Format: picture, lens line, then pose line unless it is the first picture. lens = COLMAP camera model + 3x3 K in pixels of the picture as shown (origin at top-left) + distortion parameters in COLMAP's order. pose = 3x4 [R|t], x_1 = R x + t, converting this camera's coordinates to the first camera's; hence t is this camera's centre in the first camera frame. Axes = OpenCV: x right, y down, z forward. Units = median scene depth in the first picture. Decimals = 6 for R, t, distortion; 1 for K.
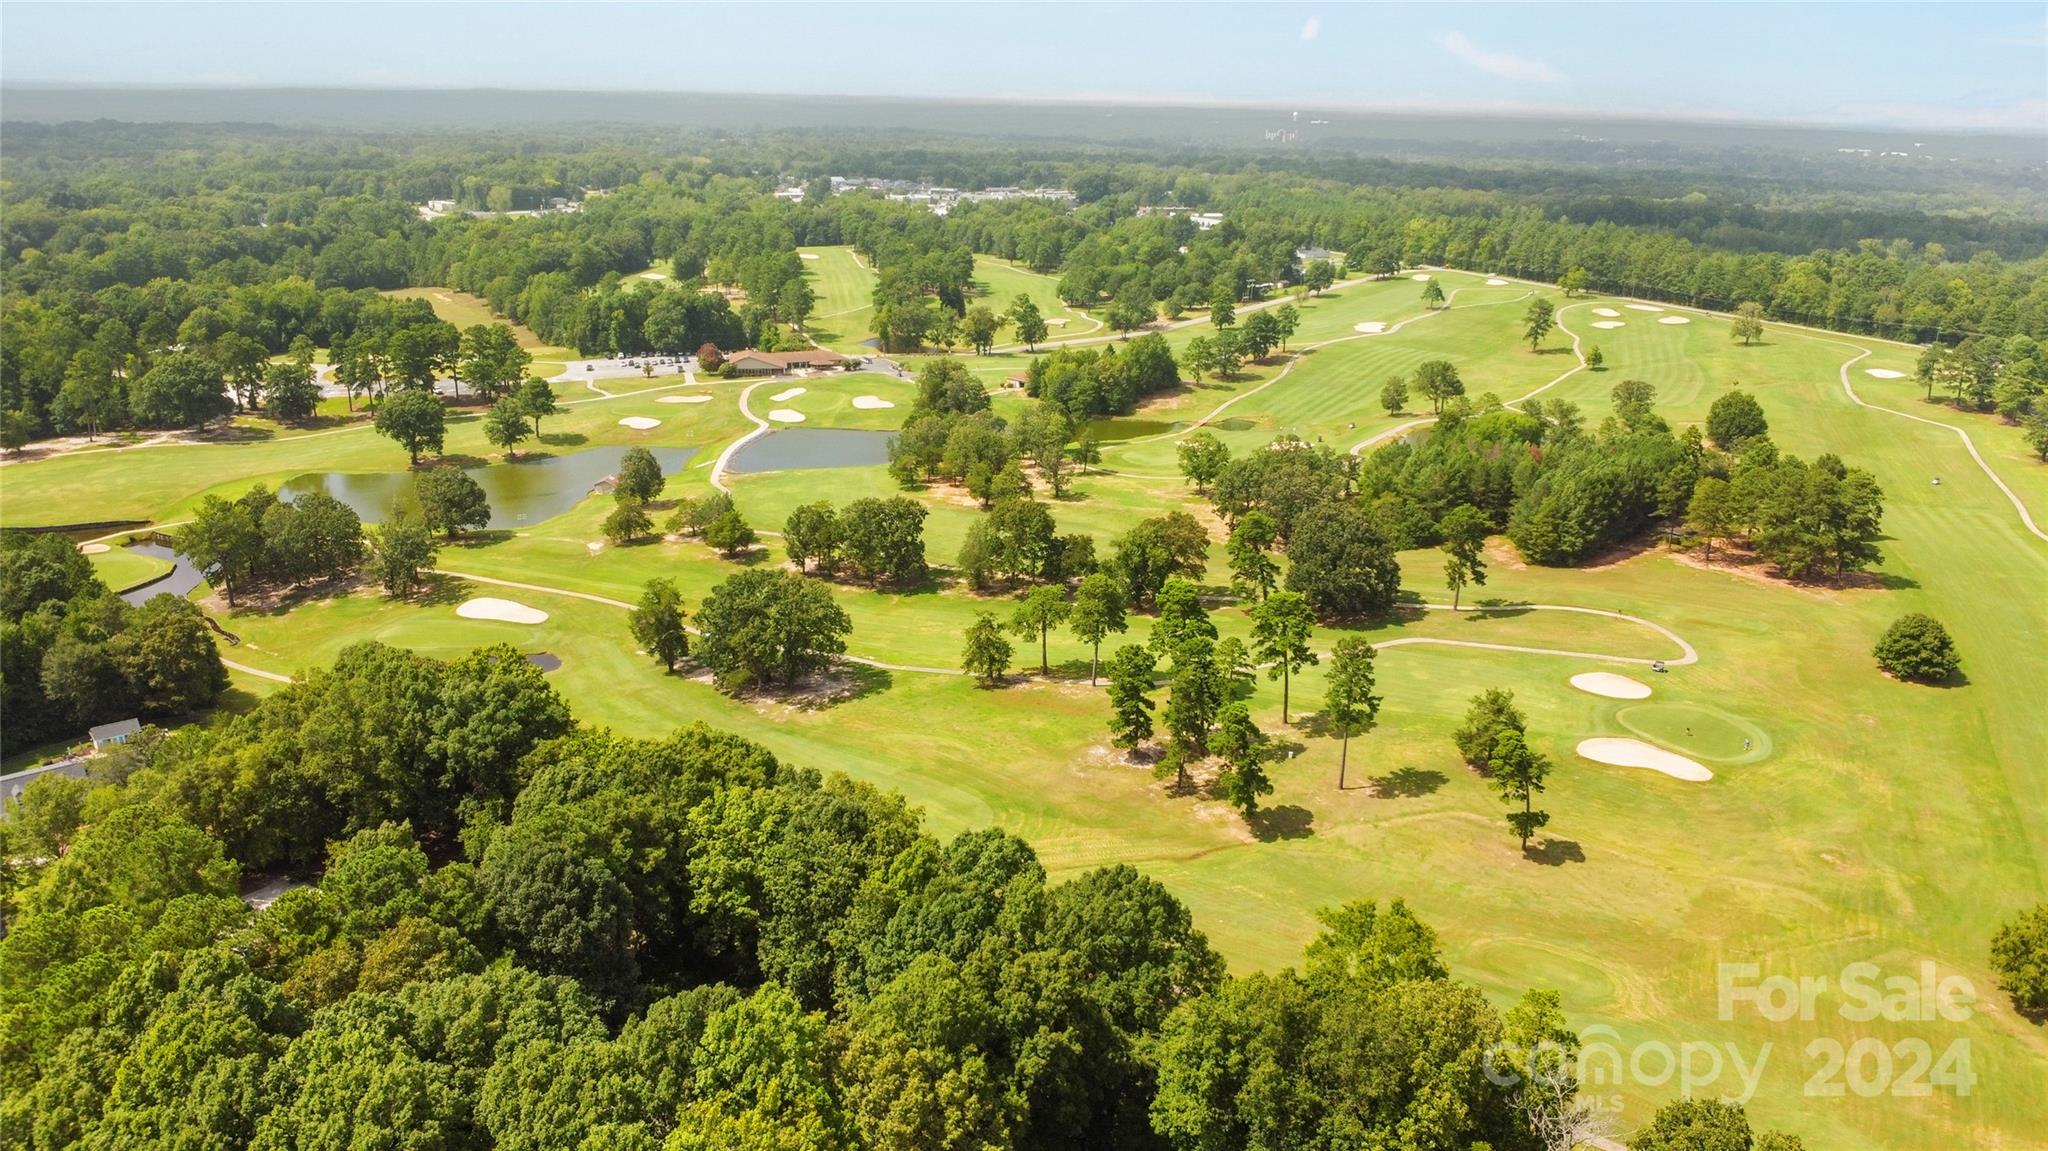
lens RADIAL K [[1499.5, 0, 1018.5], [0, 1499.5, 567.1], [0, 0, 1]] dist [0.004527, -0.037751]
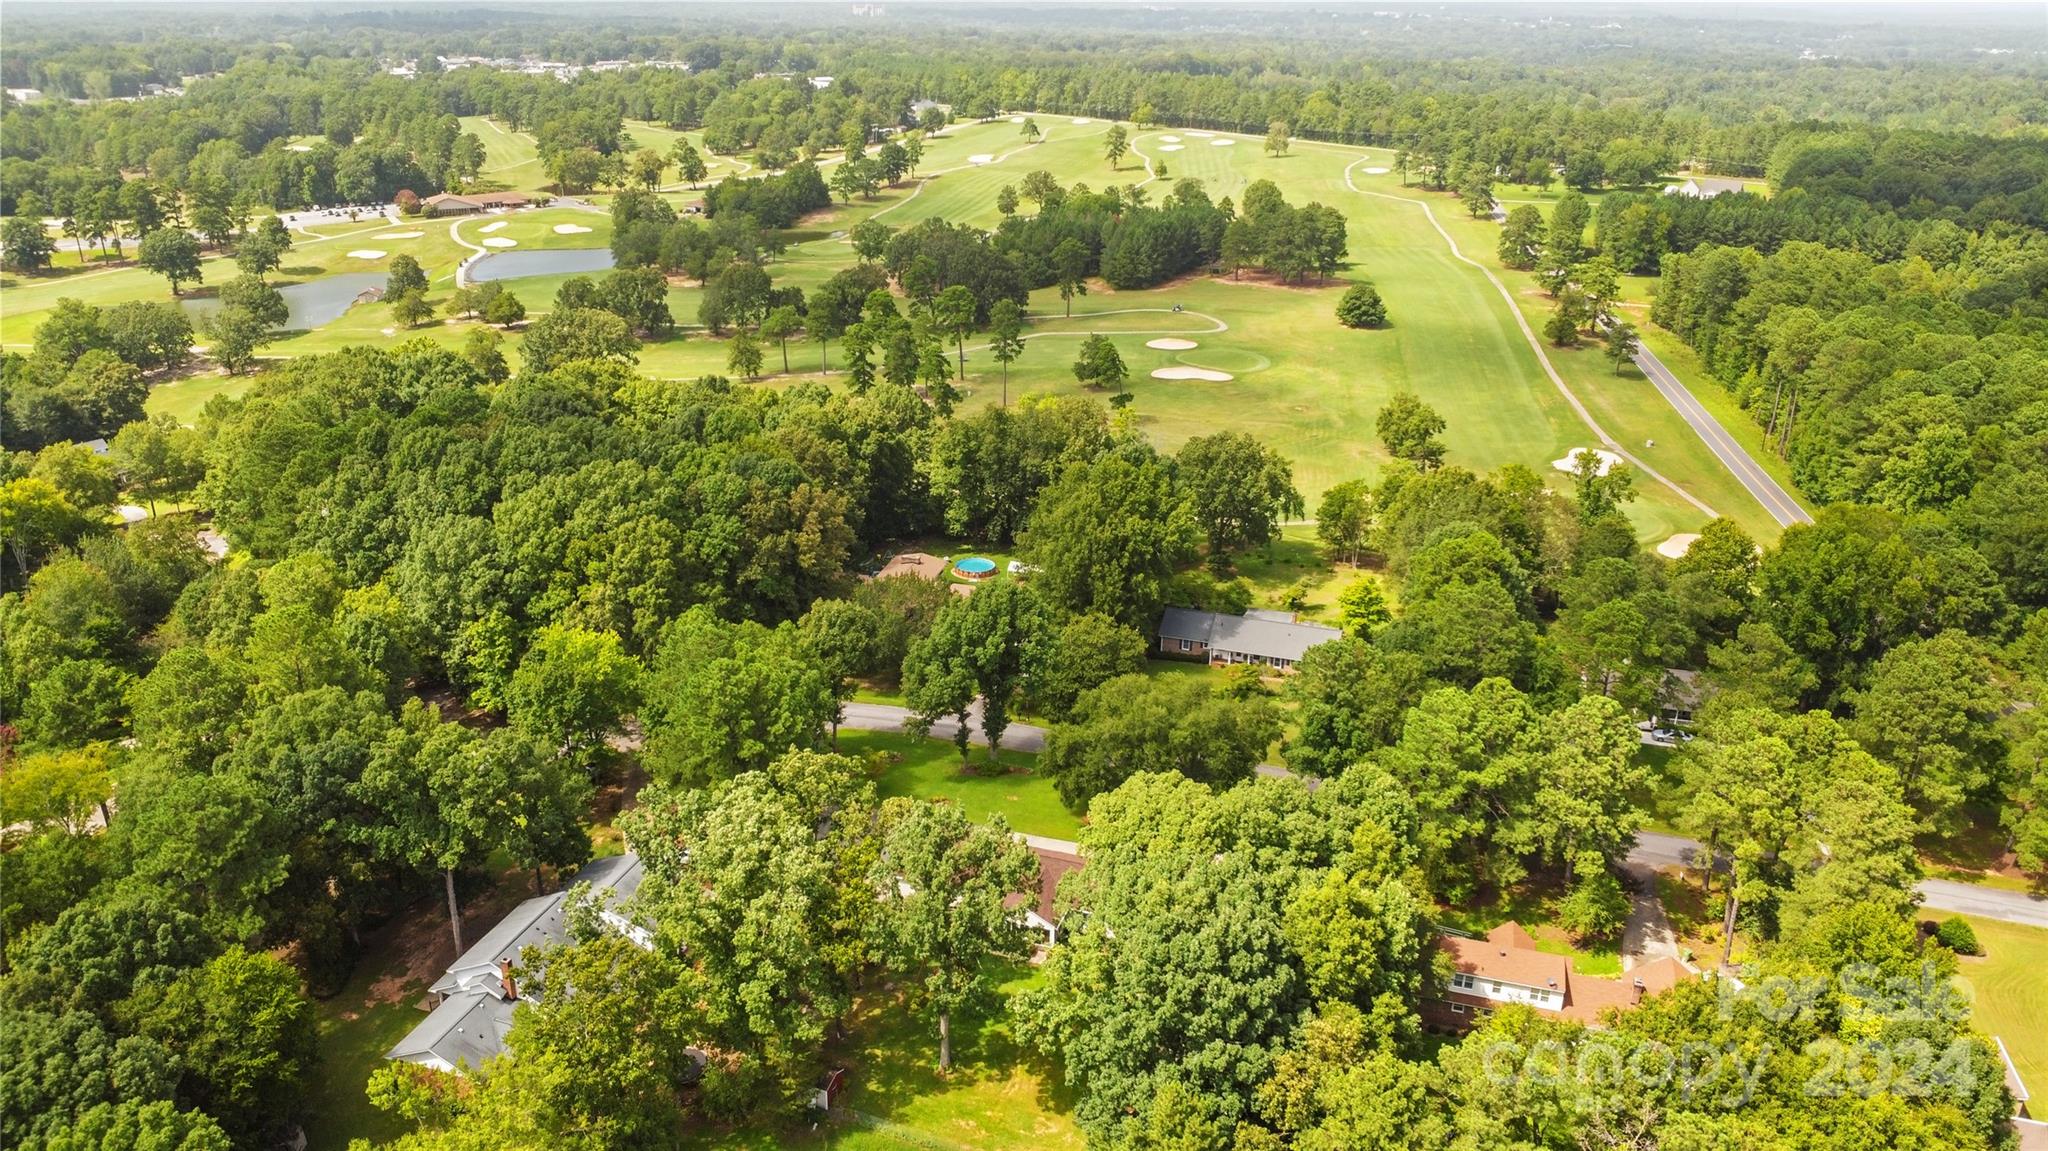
lens RADIAL K [[1499.5, 0, 1018.5], [0, 1499.5, 567.1], [0, 0, 1]] dist [0.004527, -0.037751]
pose [[0.965354, -0.108687, 0.237234, -0.058176], [0.091332, 0.992356, 0.082993, 0.072500], [-0.244440, -0.058450, 0.967901, -0.187407]]
